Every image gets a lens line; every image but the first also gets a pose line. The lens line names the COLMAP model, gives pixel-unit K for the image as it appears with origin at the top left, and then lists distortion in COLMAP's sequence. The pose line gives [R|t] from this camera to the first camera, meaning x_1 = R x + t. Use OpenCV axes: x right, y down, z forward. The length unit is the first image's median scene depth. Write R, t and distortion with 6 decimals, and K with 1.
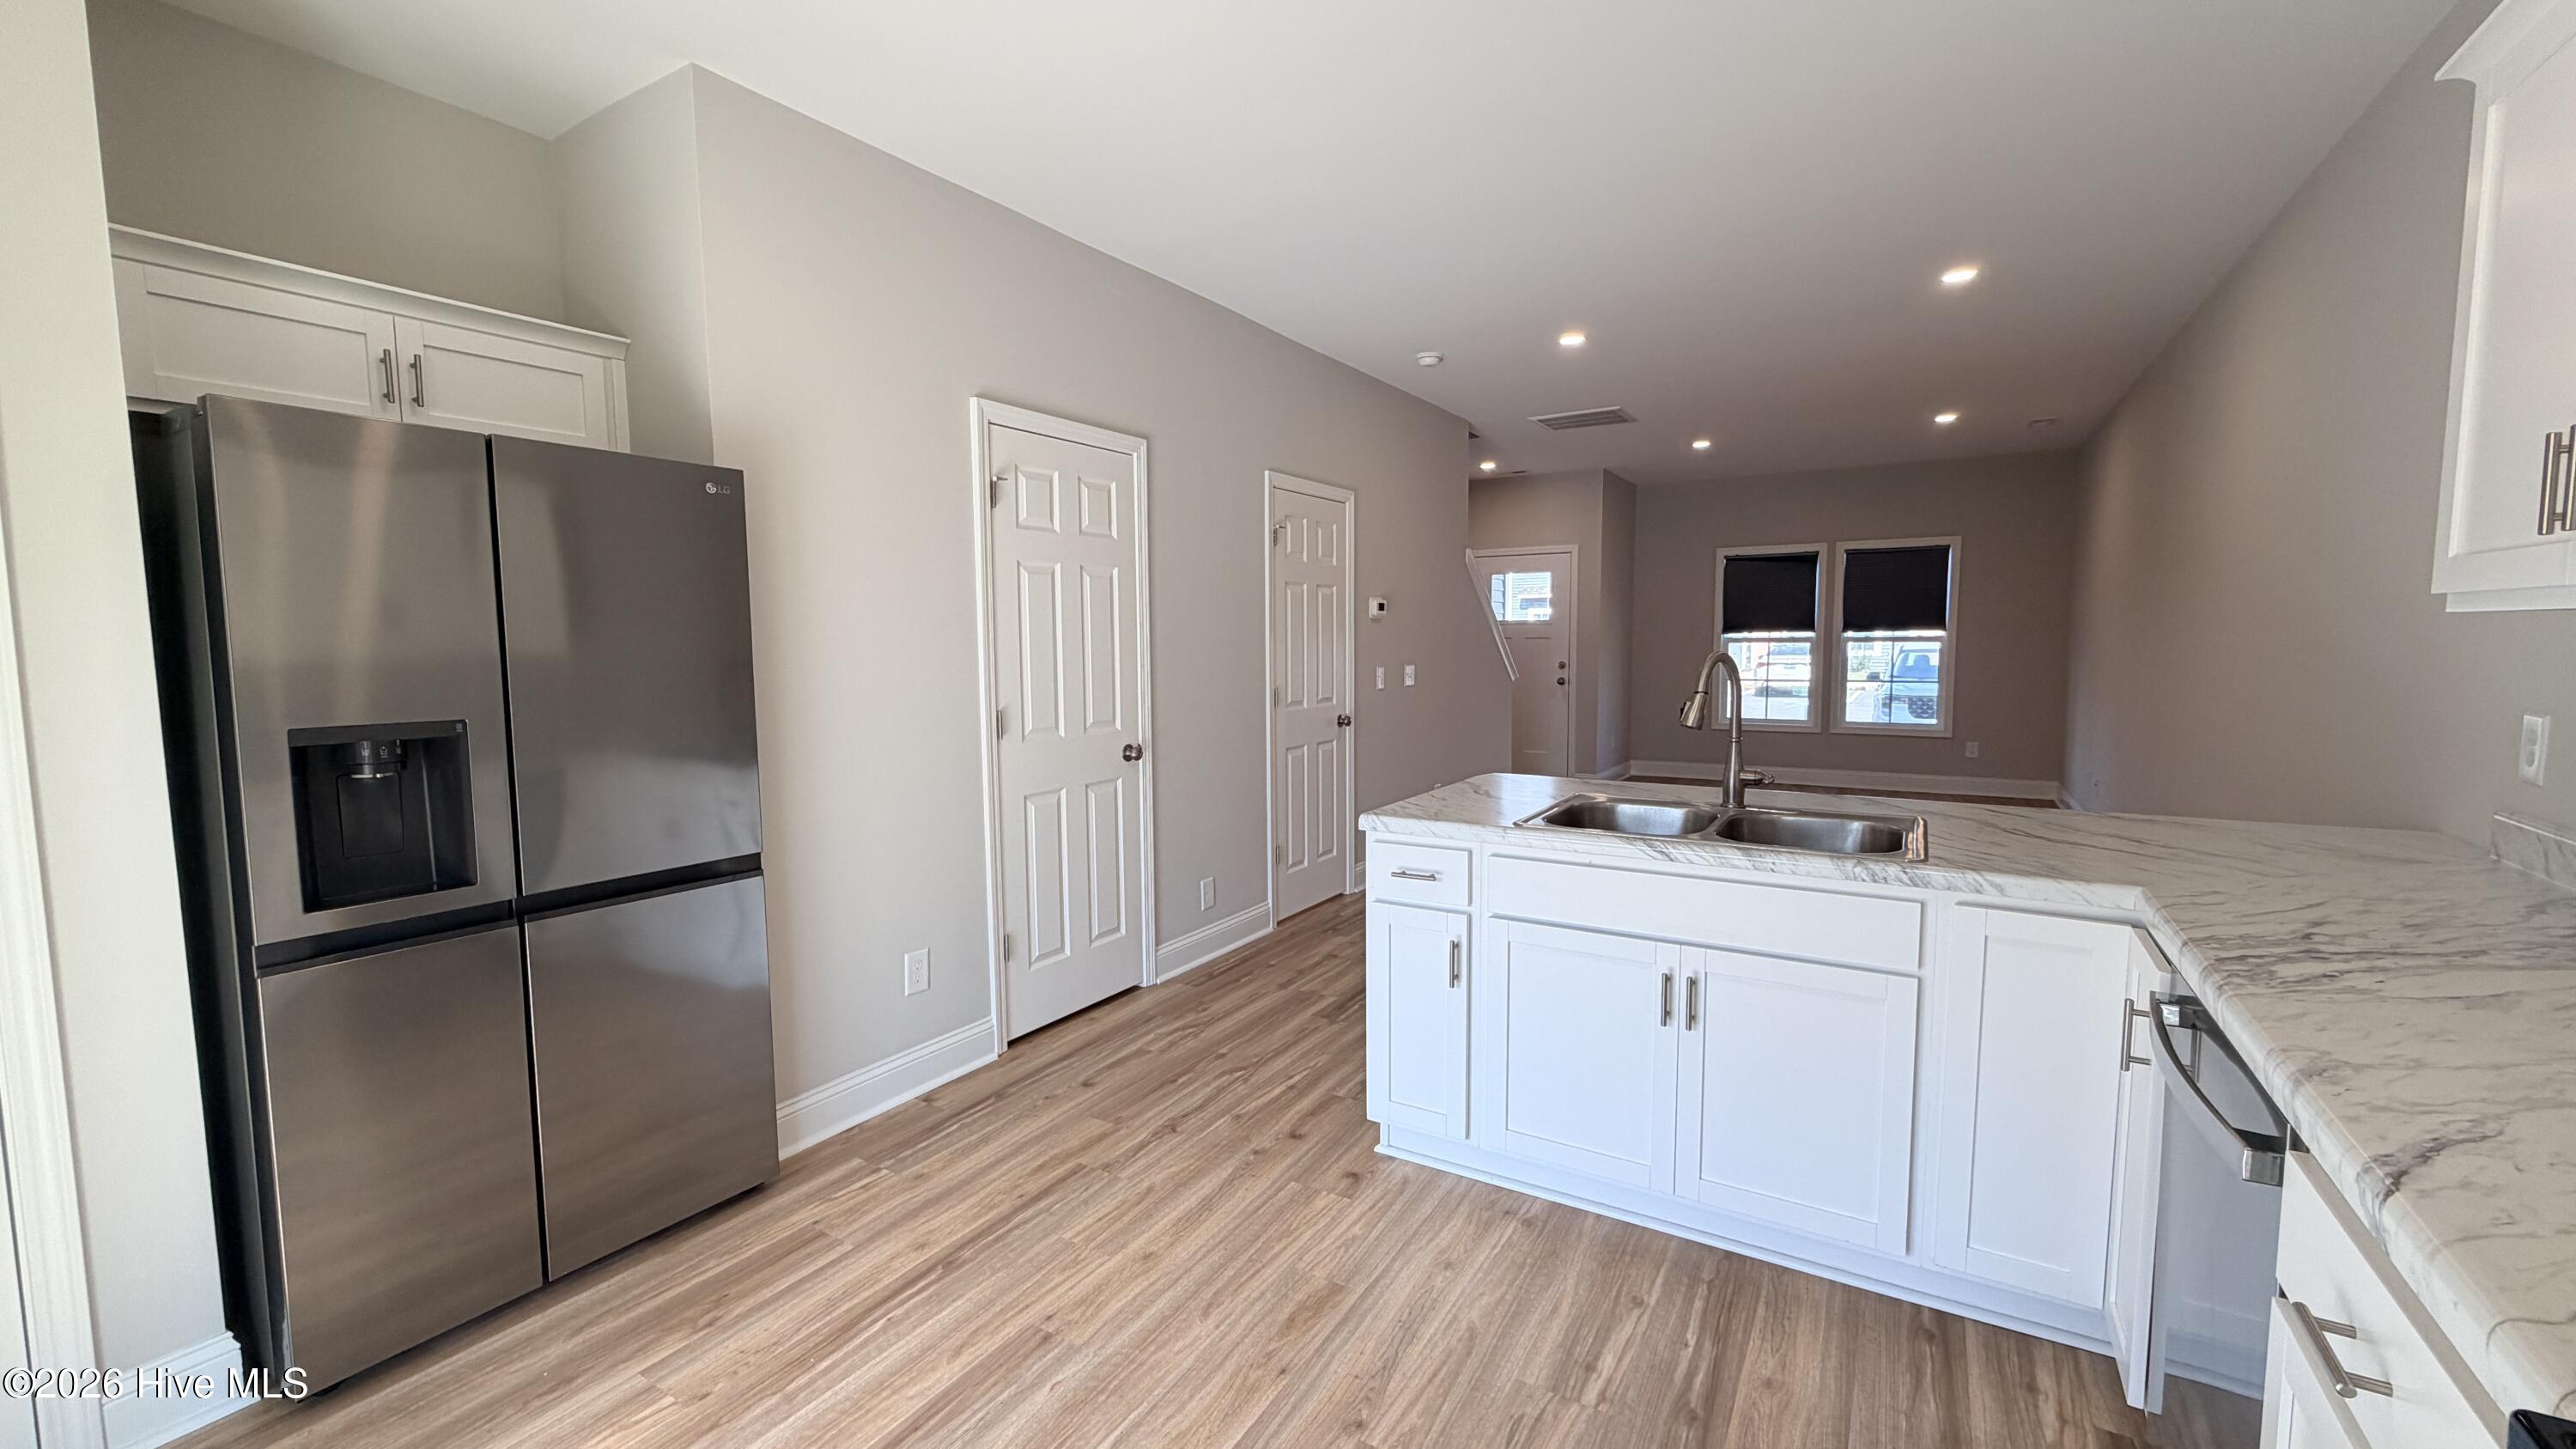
lens RADIAL K [[1026.5, 0, 1275.8], [0, 1026.5, 723.6], [0, 0, 1]] dist [0.000429, 0.000071]
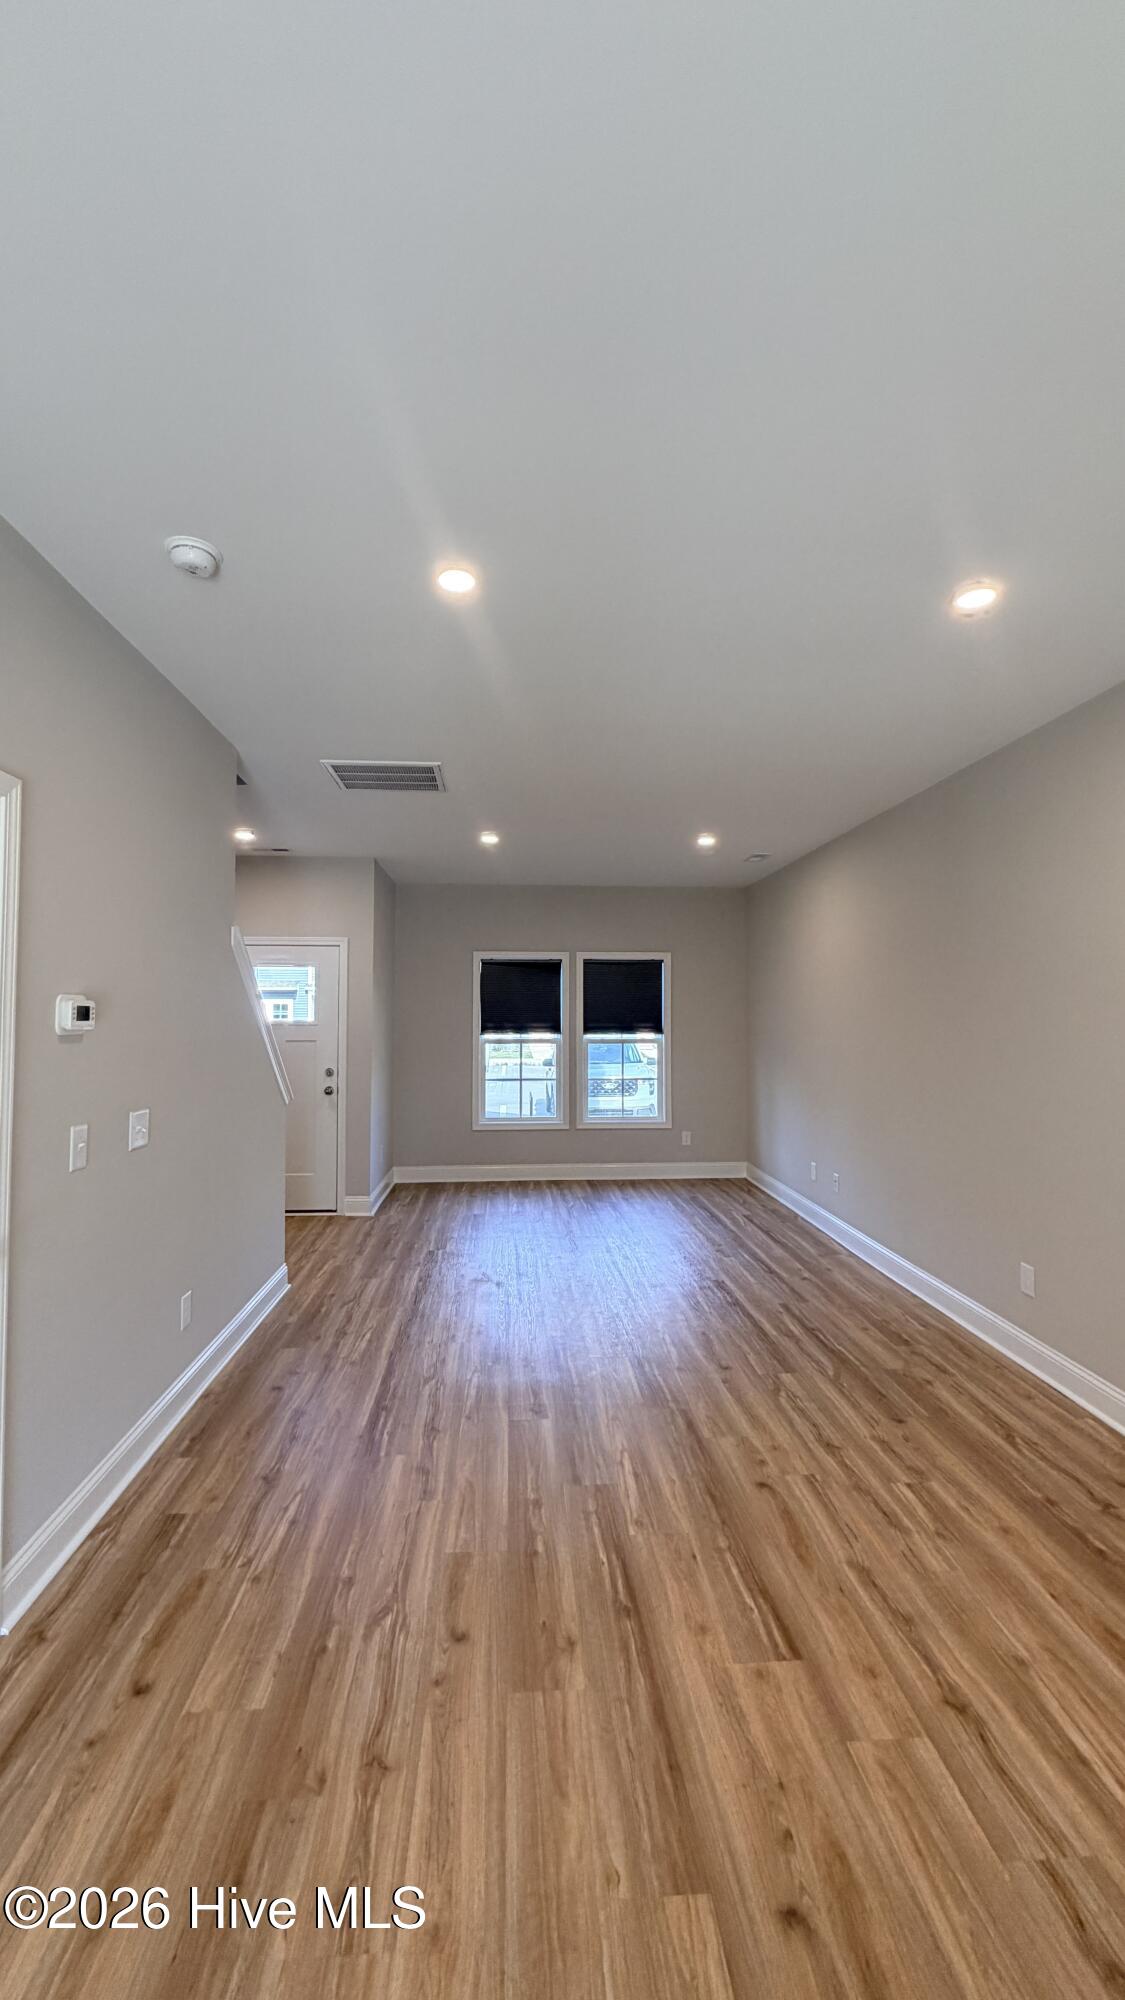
lens RADIAL K [[796.8, 0, 560.6], [0, 796.8, 990.4], [0, 0, 1]] dist [0.000429, 0.000071]
pose [[0.811778, 0.030030, 0.583194, 0.041080], [0.041433, 0.993198, -0.108814, -0.045825], [-0.582495, 0.112496, 0.805012, 0.339107]]
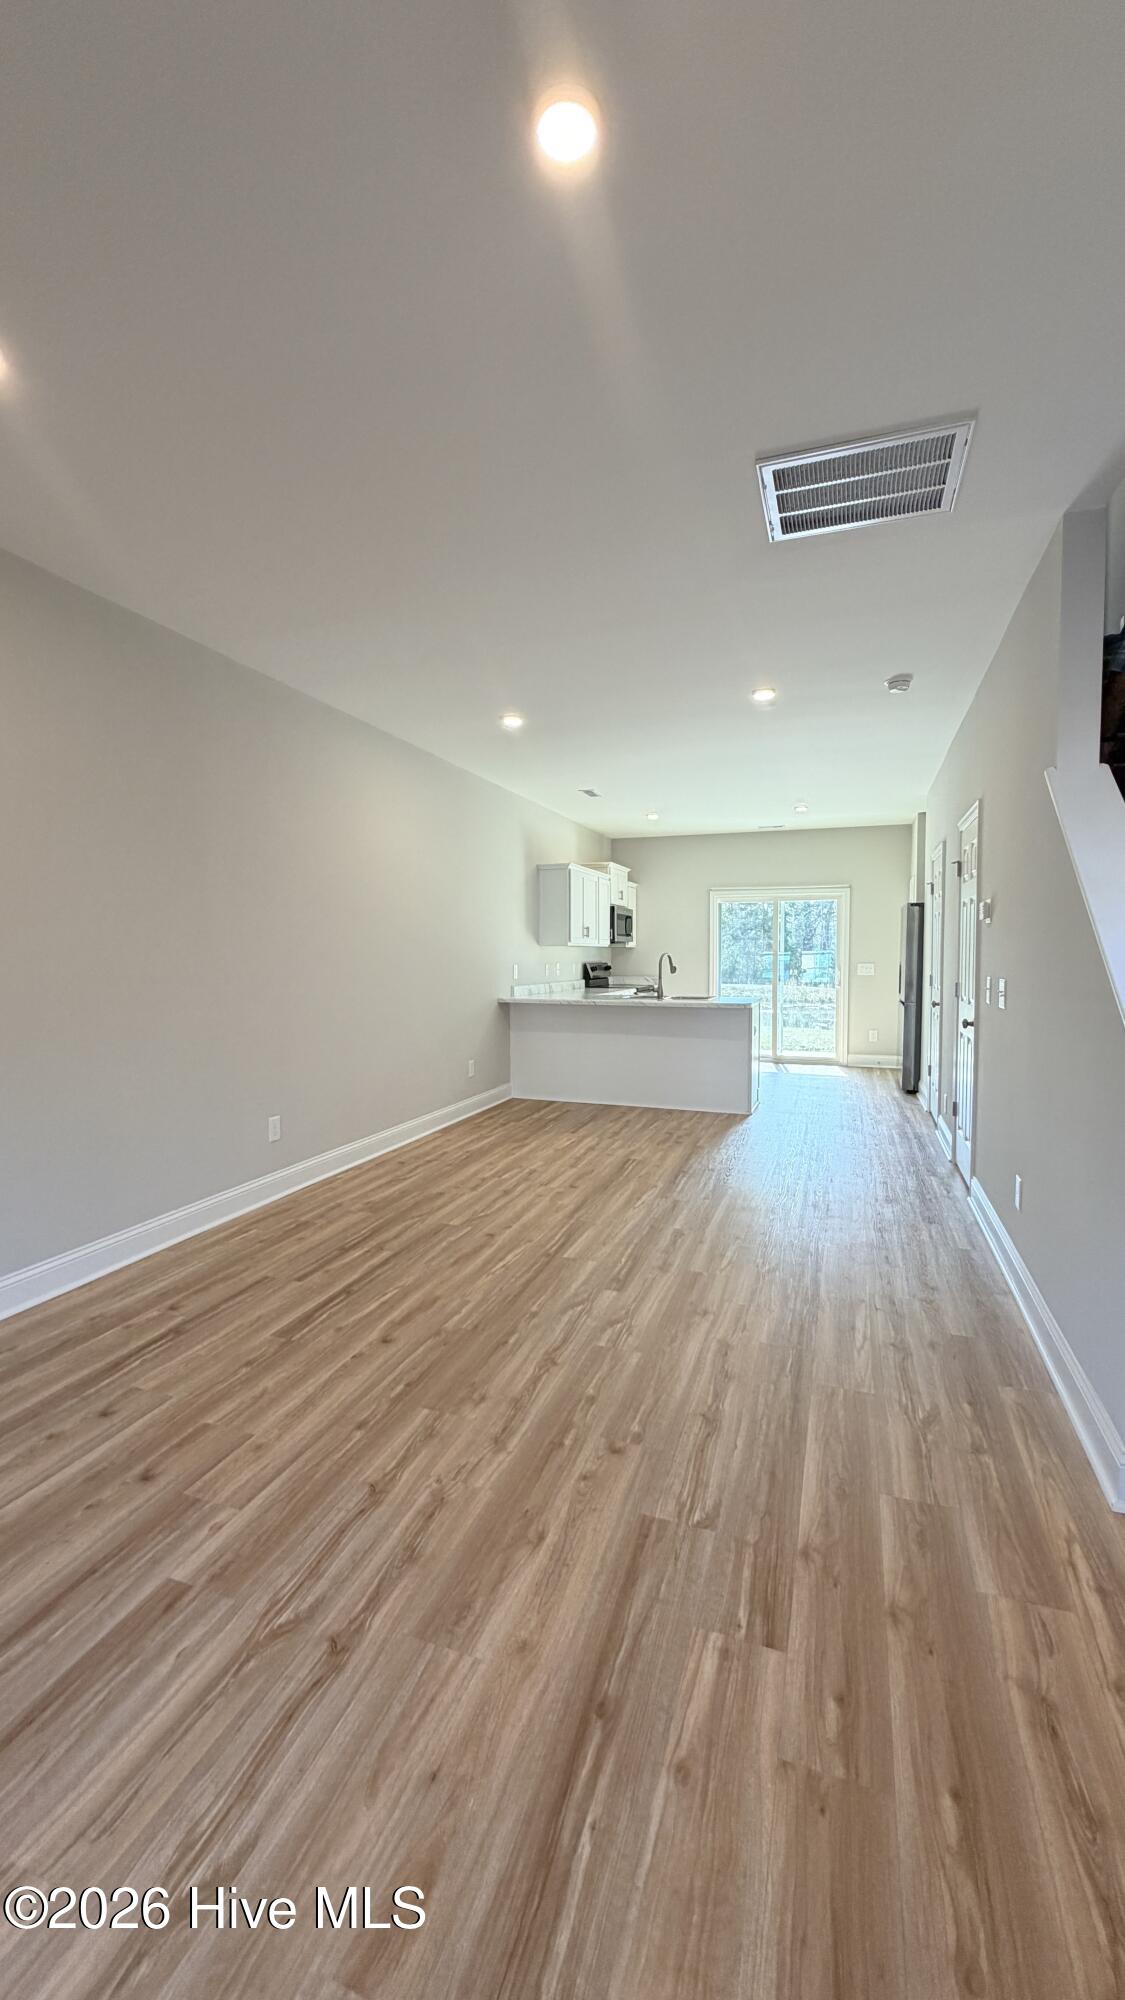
lens RADIAL K [[796.8, 0, 560.6], [0, 796.8, 990.4], [0, 0, 1]] dist [0.000429, 0.000071]
pose [[-0.977681, 0.019583, -0.209182, 0.399851], [-0.008315, 0.991260, 0.131663, -0.086469], [0.209932, 0.130464, -0.968973, 1.047498]]
